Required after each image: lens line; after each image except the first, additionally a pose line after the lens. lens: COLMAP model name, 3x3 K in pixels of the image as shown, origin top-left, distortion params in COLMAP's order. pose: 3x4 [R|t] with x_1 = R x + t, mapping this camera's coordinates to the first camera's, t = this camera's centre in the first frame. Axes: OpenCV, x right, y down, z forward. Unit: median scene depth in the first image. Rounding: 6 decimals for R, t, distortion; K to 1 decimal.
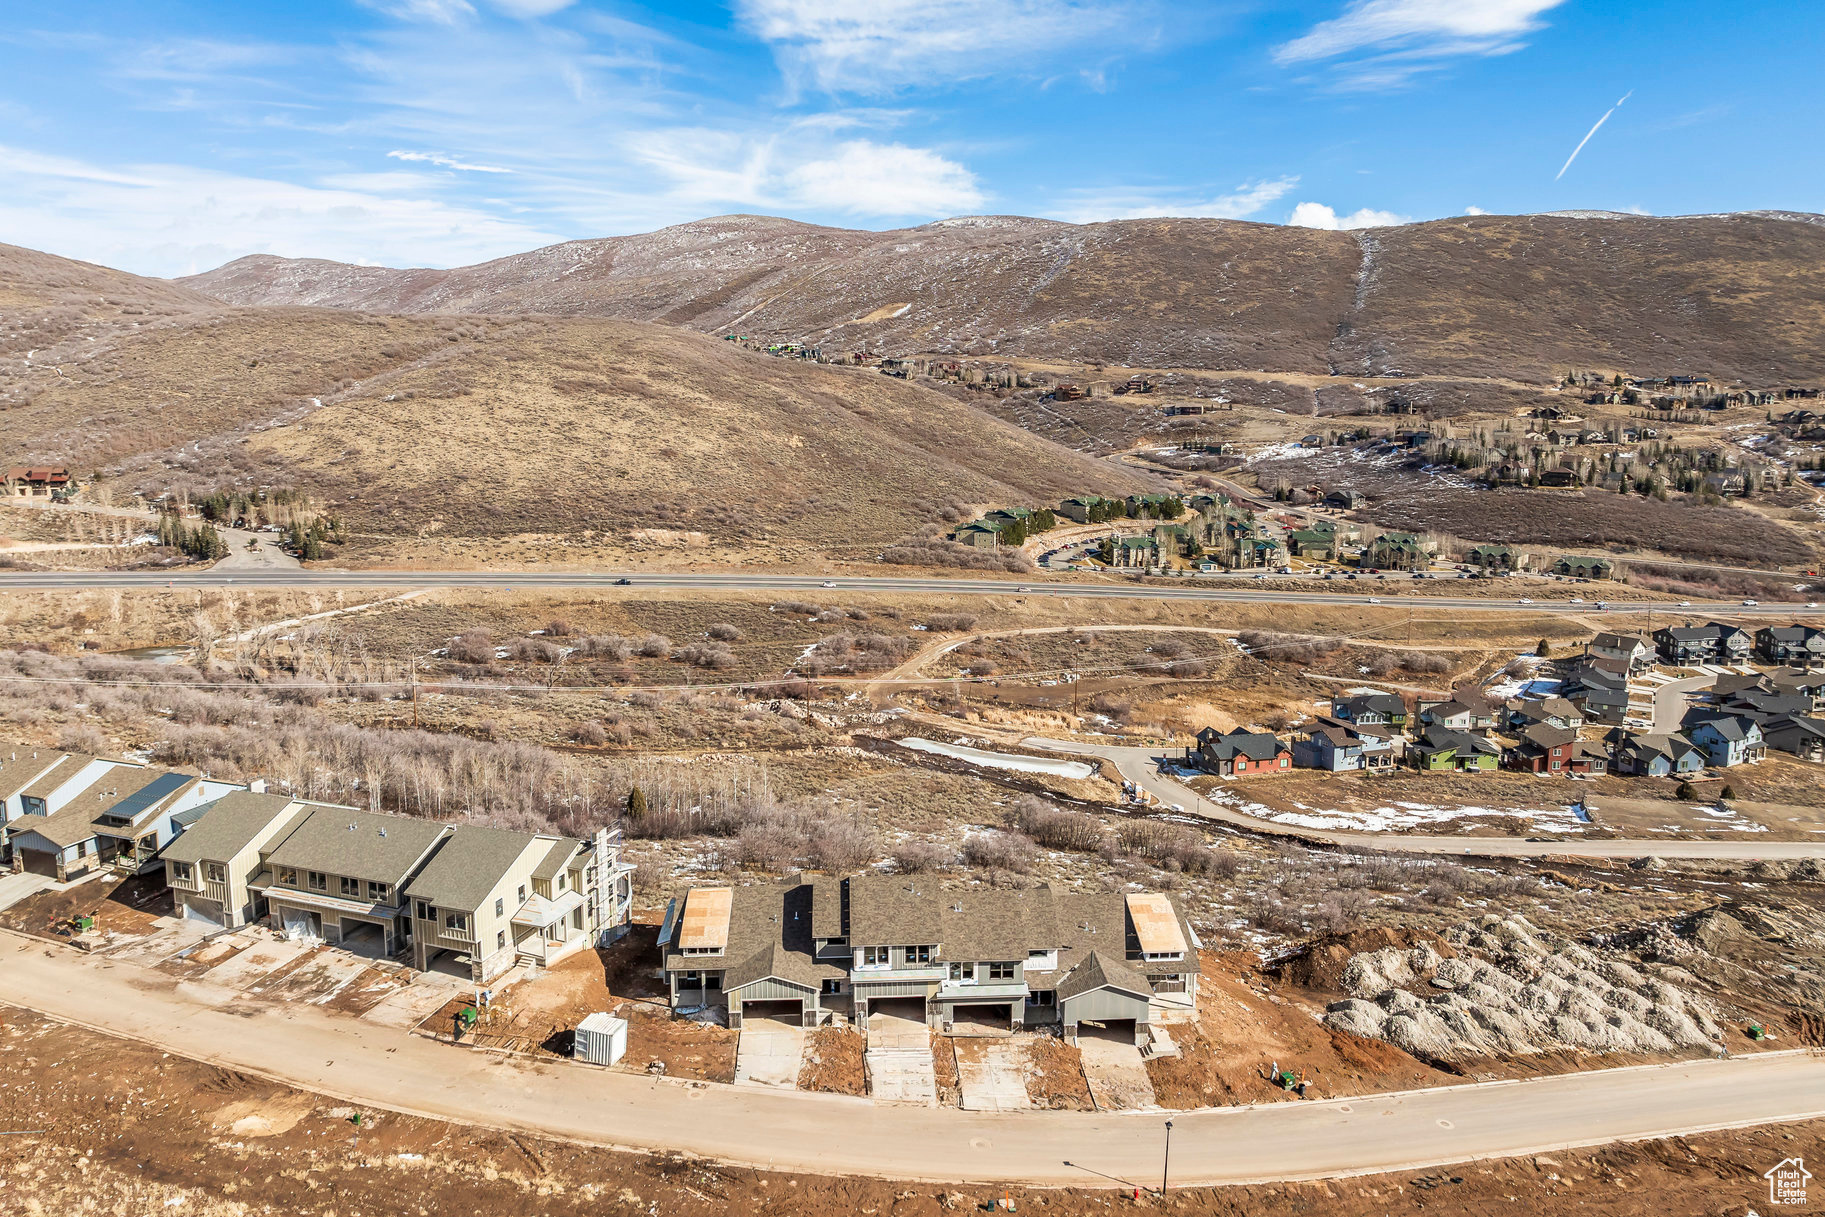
lens RADIAL K [[1321.4, 0, 909.1], [0, 1321.4, 523.1], [0, 0, 1]] dist [-0.054098, 0.004819]
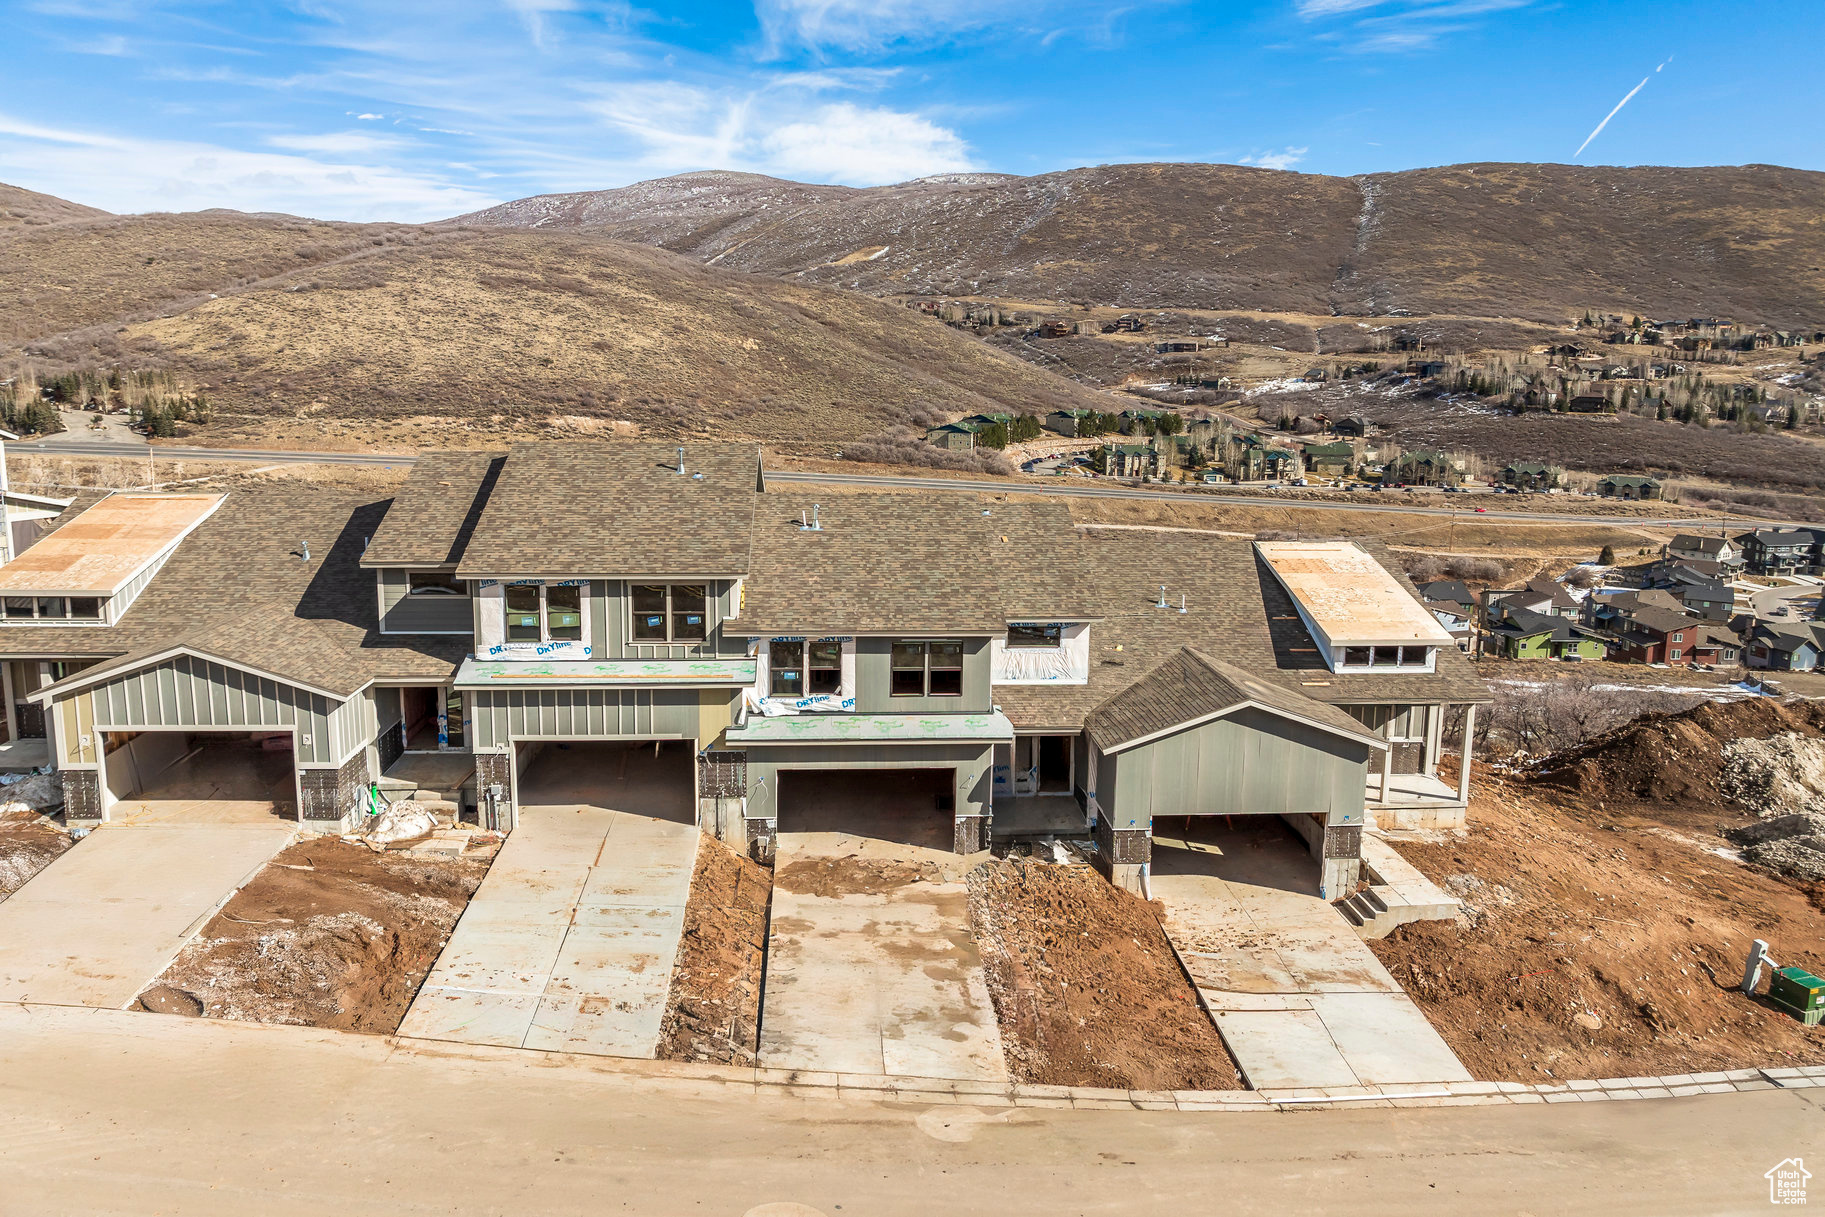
lens RADIAL K [[1282.3, 0, 912.0], [0, 1282.3, 568.1], [0, 0, 1]] dist [-0.066189, 0.025915]
pose [[0.999867, 0.007830, 0.014306, 0.012182], [-0.008318, 0.999373, 0.034421, 0.059650], [-0.014028, -0.034535, 0.999305, 0.132752]]
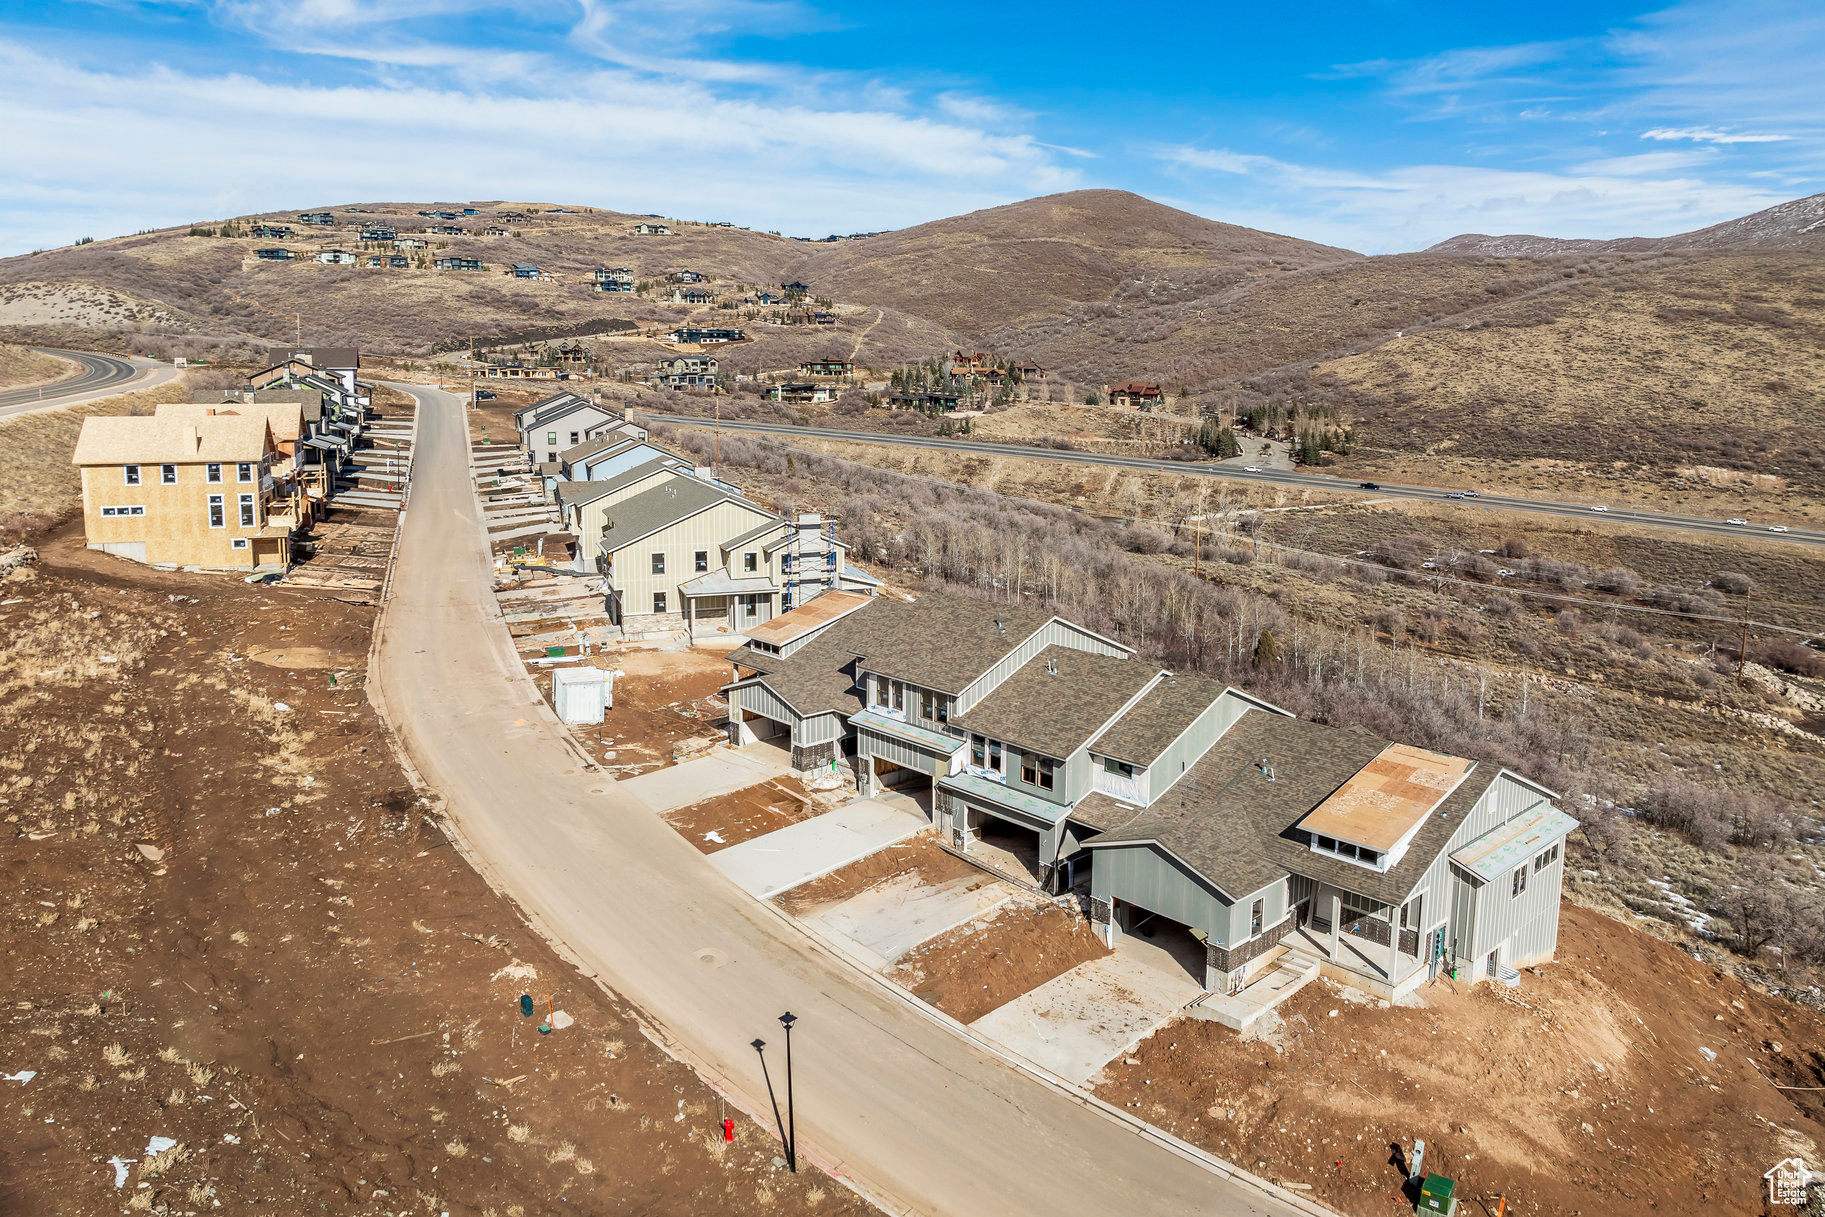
lens RADIAL K [[1282.3, 0, 912.0], [0, 1282.3, 568.1], [0, 0, 1]] dist [-0.066189, 0.025915]
pose [[0.616044, 0.122869, -0.778070, 0.087781], [-0.097739, 0.992050, 0.079274, 0.042912], [0.781625, 0.027212, 0.623155, 0.121825]]
